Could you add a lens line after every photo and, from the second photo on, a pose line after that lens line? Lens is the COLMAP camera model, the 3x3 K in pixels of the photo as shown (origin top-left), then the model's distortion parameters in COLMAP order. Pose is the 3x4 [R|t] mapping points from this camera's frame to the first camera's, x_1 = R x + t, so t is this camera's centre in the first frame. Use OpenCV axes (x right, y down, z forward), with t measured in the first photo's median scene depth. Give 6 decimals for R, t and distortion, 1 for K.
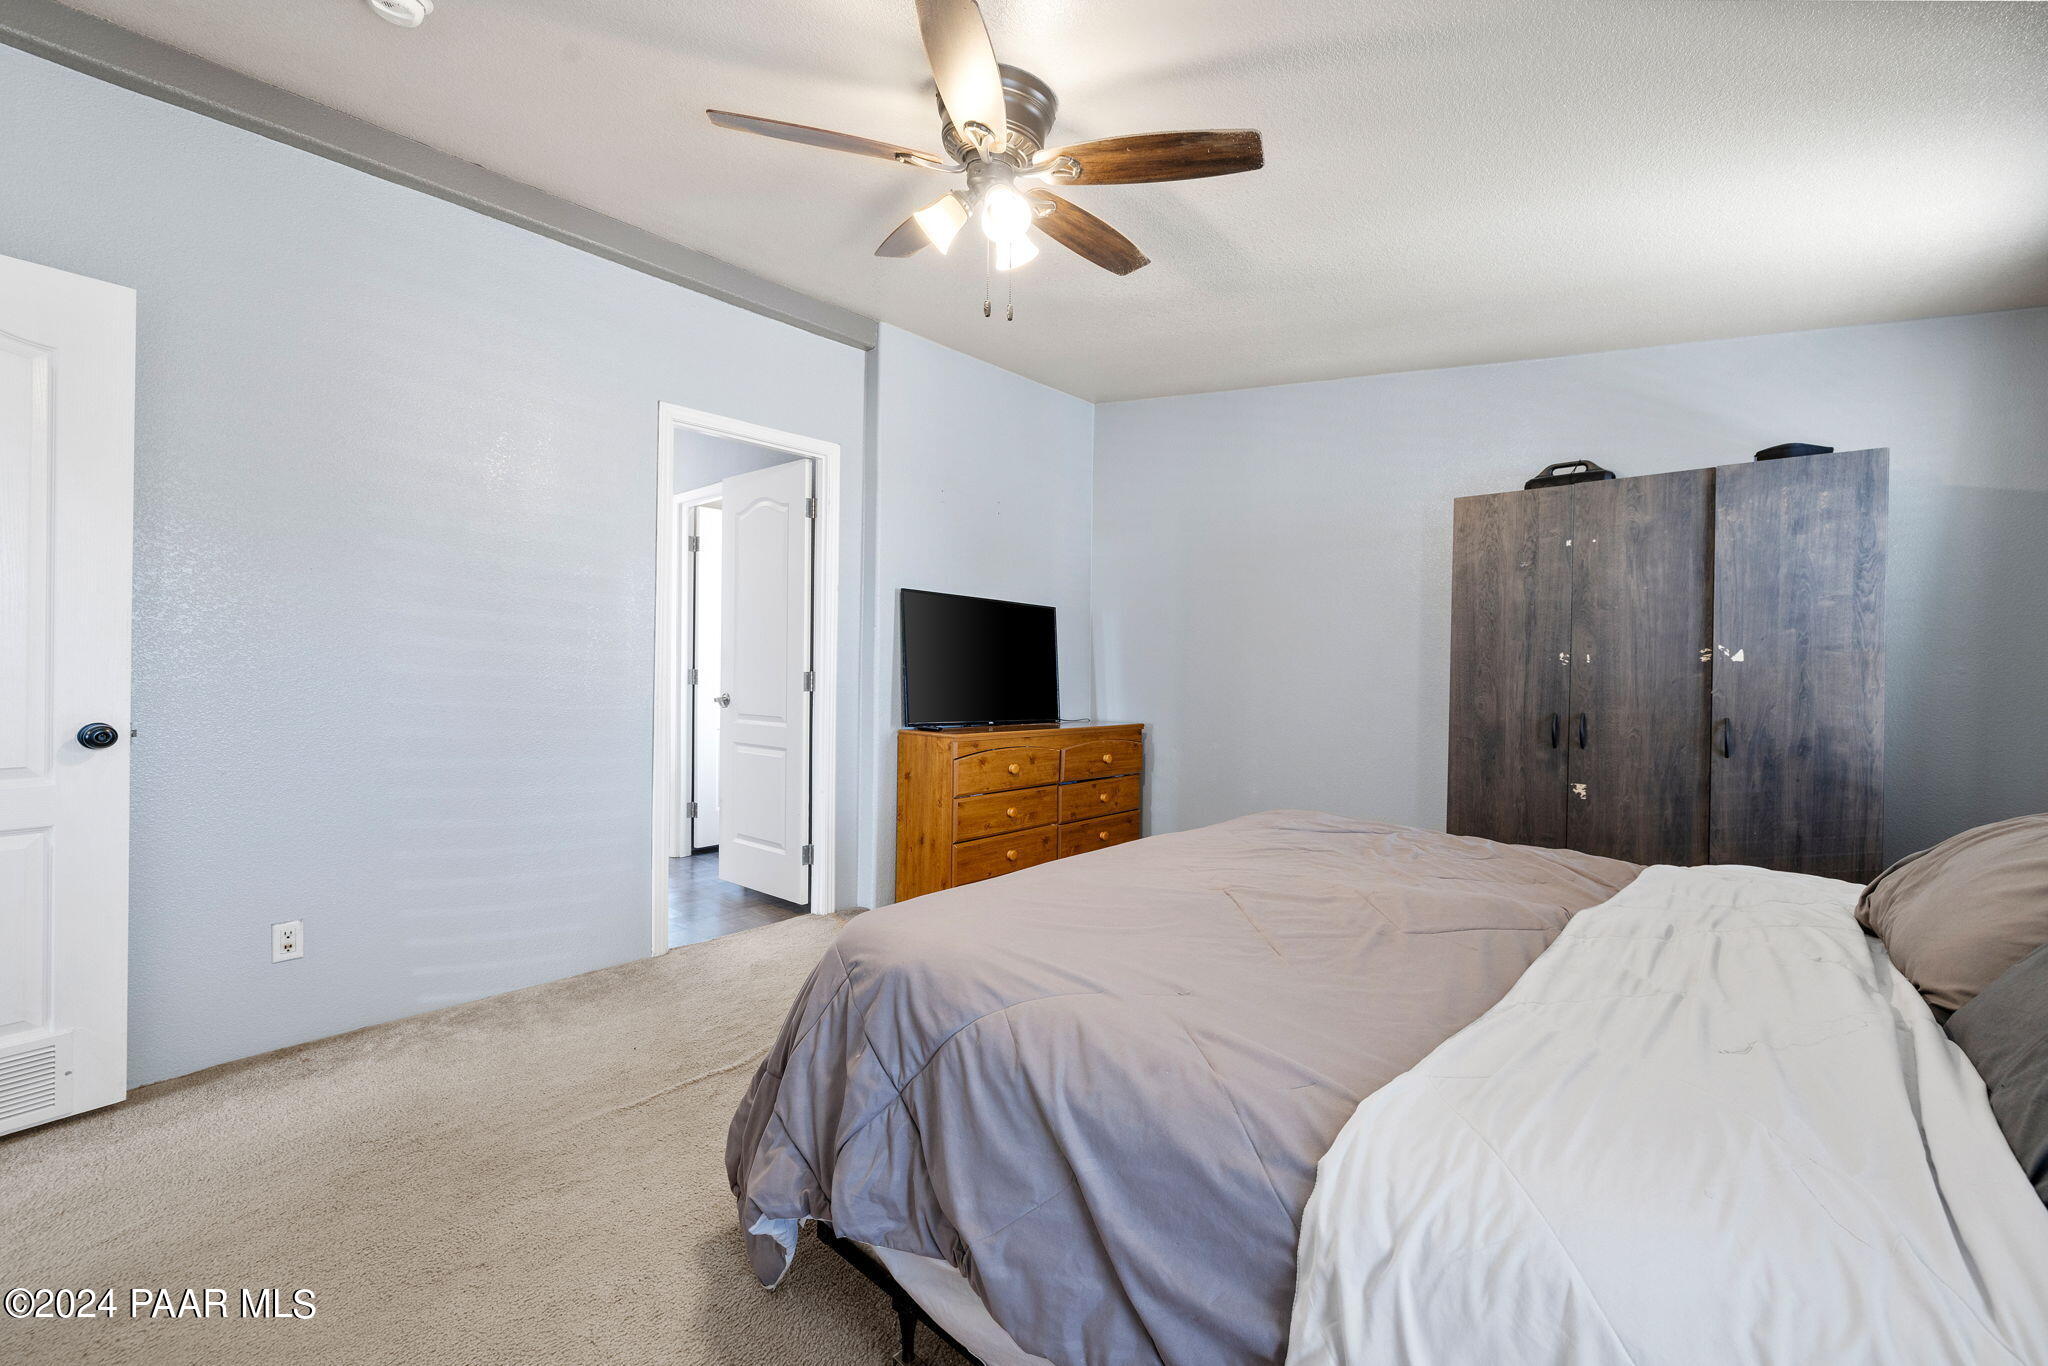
lens RADIAL K [[855.3, 0, 1022.2], [0, 855.3, 675.1], [0, 0, 1]] dist [0.000455, 0.000010]
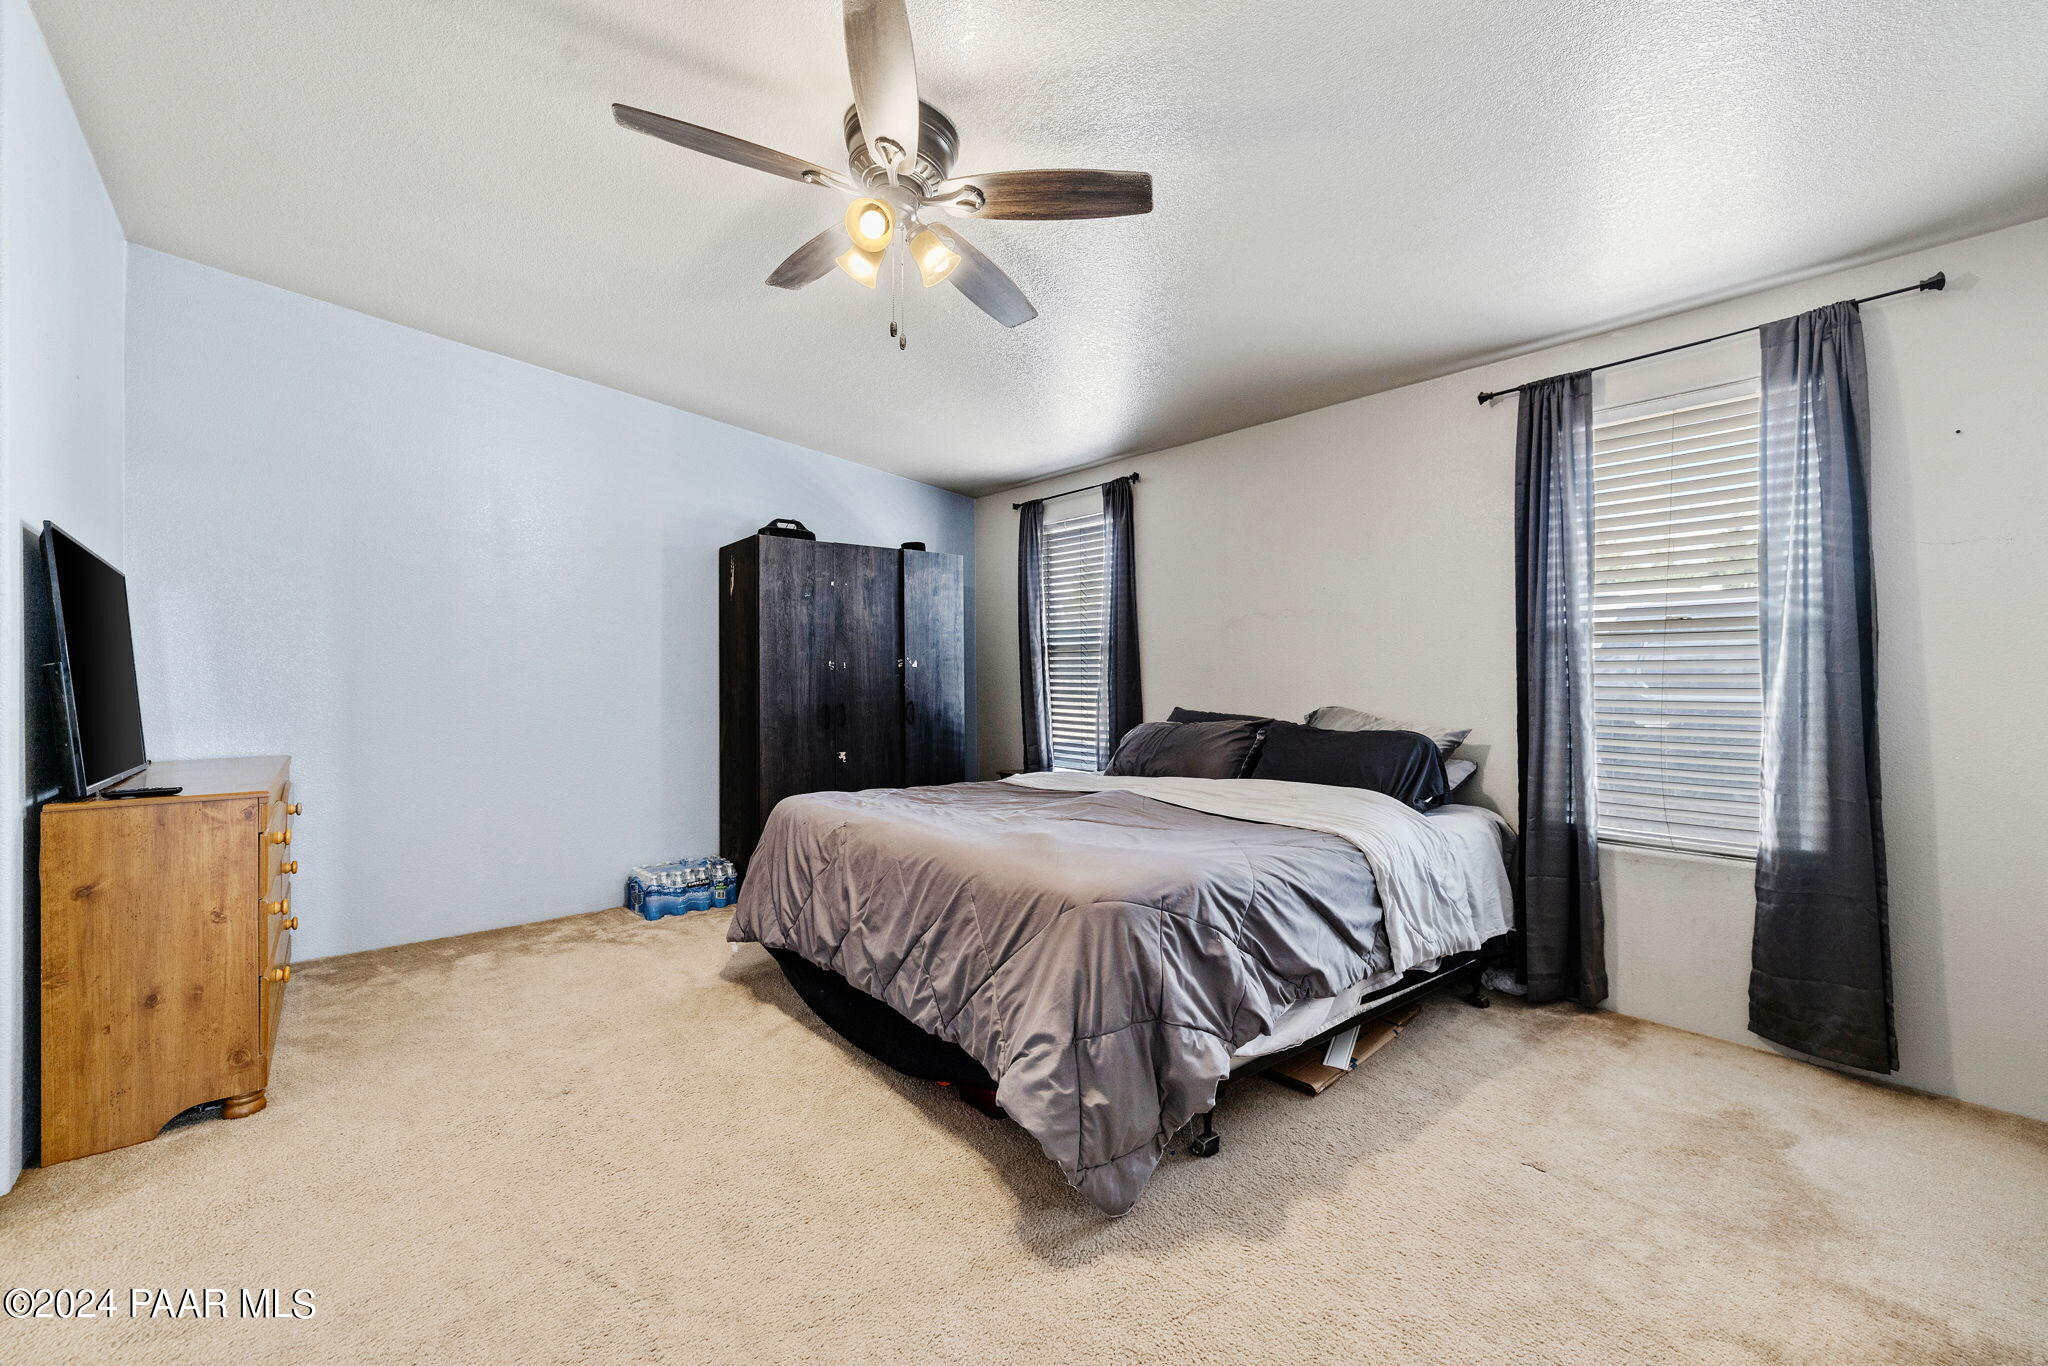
lens RADIAL K [[855.3, 0, 1023.1], [0, 855.3, 675.4], [0, 0, 1]] dist [0.000455, 0.000010]
pose [[0.143601, -0.009806, 0.989587, -0.725421], [0.014212, 0.999868, 0.007846, -0.008632], [-0.989534, 0.012937, 0.143721, 0.487276]]
